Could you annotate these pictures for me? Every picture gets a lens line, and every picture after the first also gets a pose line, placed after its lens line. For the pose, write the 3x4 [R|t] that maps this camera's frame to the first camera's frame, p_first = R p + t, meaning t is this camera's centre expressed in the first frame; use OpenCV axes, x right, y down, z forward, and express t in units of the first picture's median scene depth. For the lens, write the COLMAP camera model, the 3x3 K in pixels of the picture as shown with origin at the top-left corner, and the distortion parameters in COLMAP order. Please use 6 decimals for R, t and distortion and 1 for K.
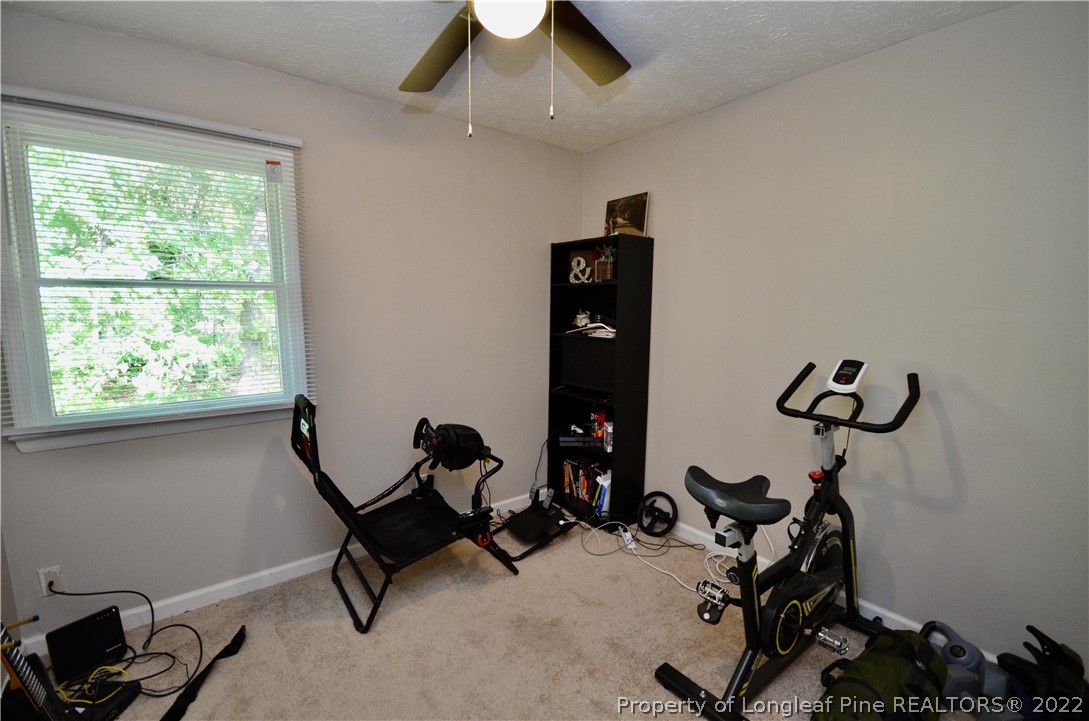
lens RADIAL K [[475.6, 0, 536.3], [0, 475.6, 364.7], [0, 0, 1]] dist [-0.005679, -0.000940]
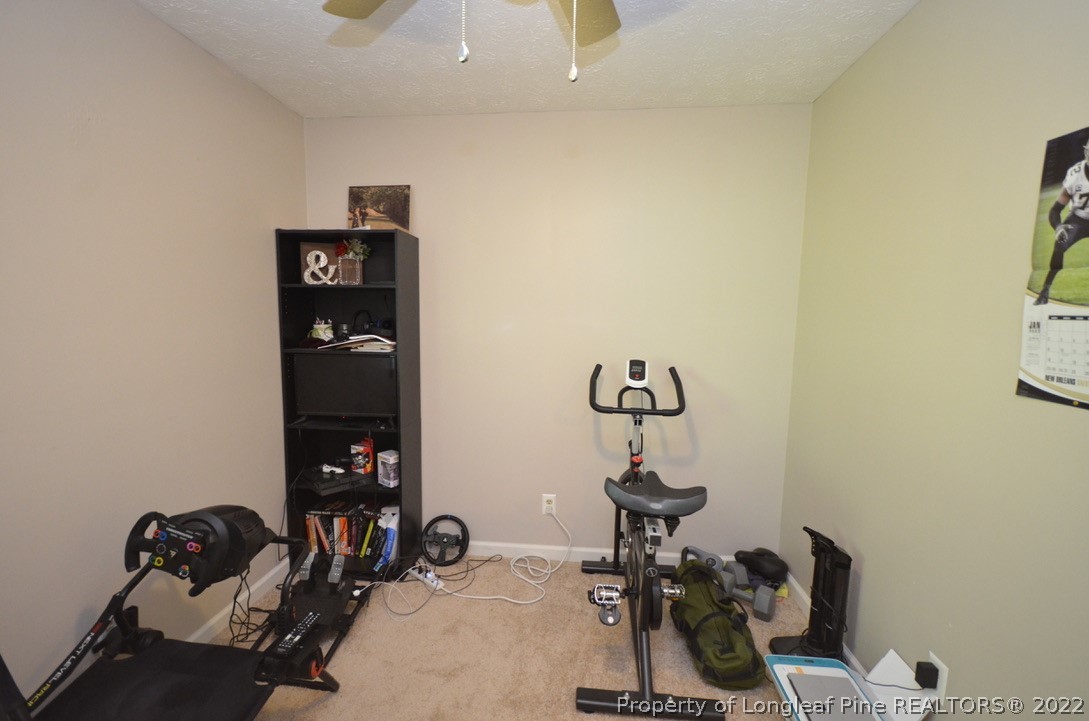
lens RADIAL K [[475.6, 0, 536.3], [0, 475.6, 364.7], [0, 0, 1]] dist [-0.005679, -0.000940]
pose [[0.690043, -0.076896, 0.719672, -0.253751], [0.081984, 0.996245, 0.027838, -0.034037], [-0.719110, 0.039792, 0.693756, 0.219230]]
